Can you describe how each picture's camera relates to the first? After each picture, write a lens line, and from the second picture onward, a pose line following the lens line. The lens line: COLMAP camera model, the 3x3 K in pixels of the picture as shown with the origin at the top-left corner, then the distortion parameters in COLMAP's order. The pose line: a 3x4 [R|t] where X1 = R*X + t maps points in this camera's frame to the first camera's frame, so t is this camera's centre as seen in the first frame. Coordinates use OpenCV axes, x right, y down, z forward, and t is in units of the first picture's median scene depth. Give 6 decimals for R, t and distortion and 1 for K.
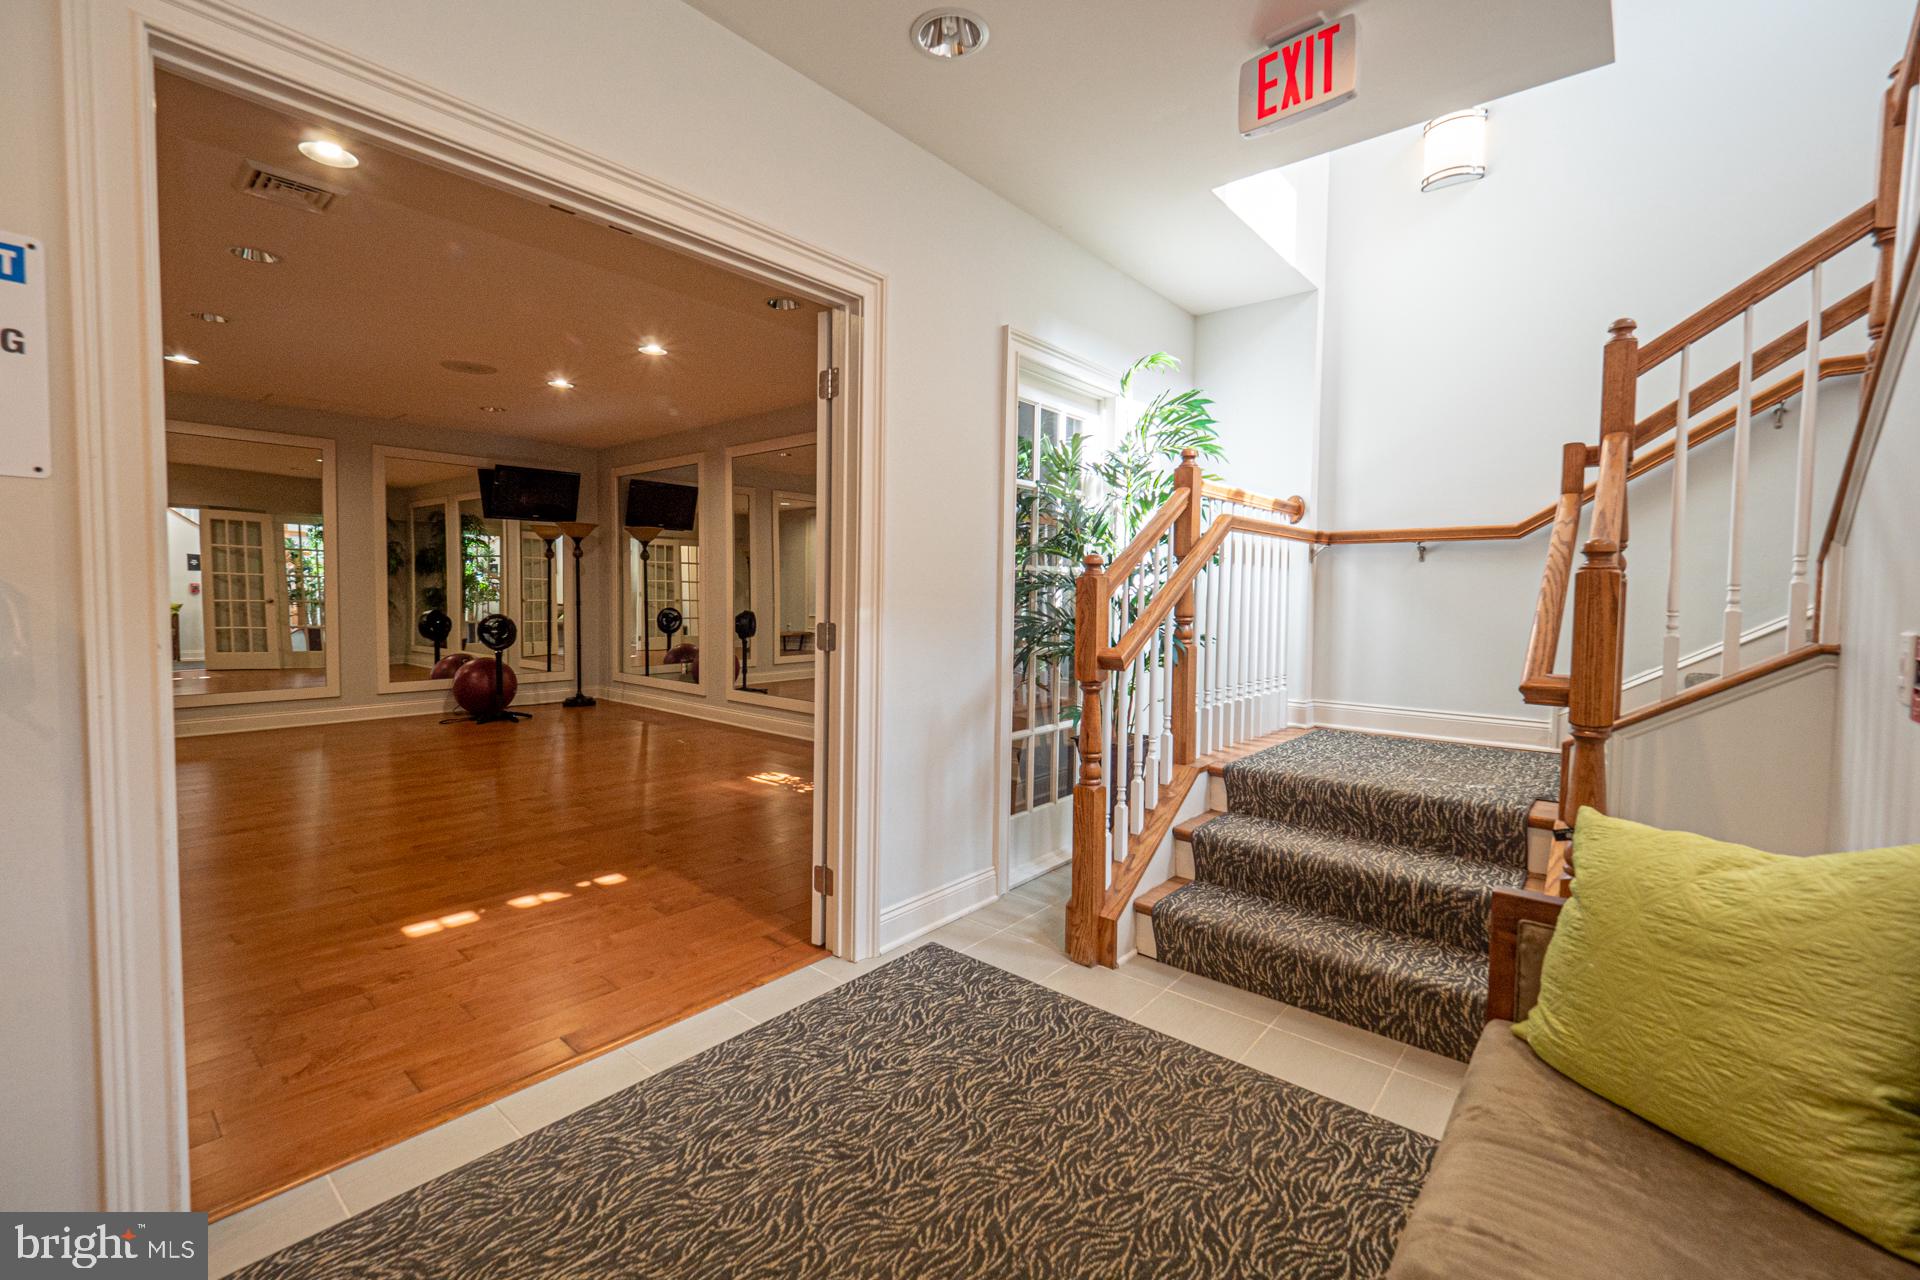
lens RADIAL K [[820.5, 0, 959.8], [0, 820.5, 628.9], [0, 0, 1]] dist [0.003945, -0.008860]
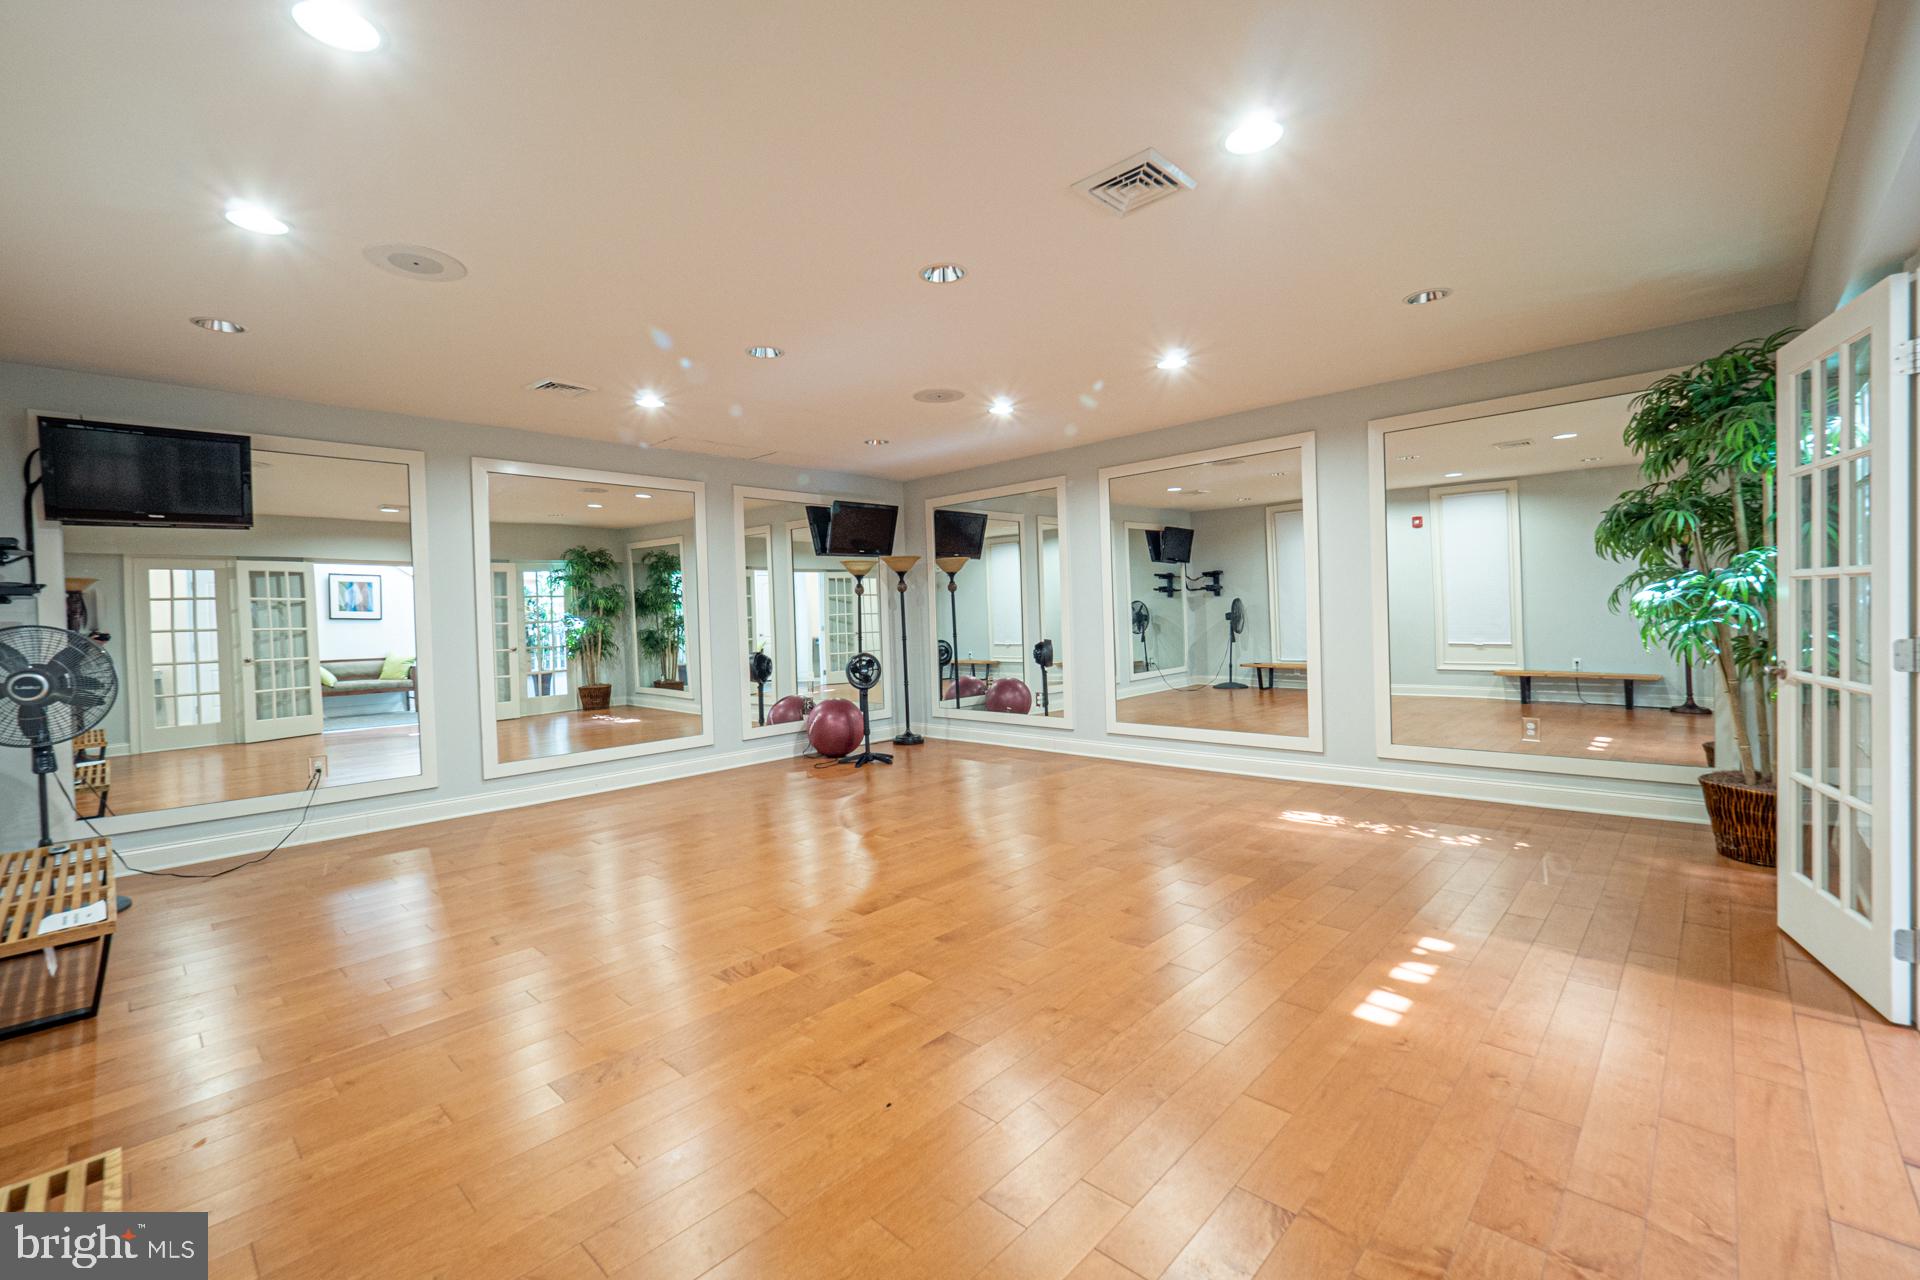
lens RADIAL K [[817.5, 0, 966.0], [0, 817.5, 632.6], [0, 0, 1]] dist [0.002352, -0.006529]
pose [[0.997780, -0.042061, -0.051624, -0.359499], [0.040778, 0.998838, -0.025671, -0.011130], [0.052643, 0.023509, 0.998337, 0.038323]]
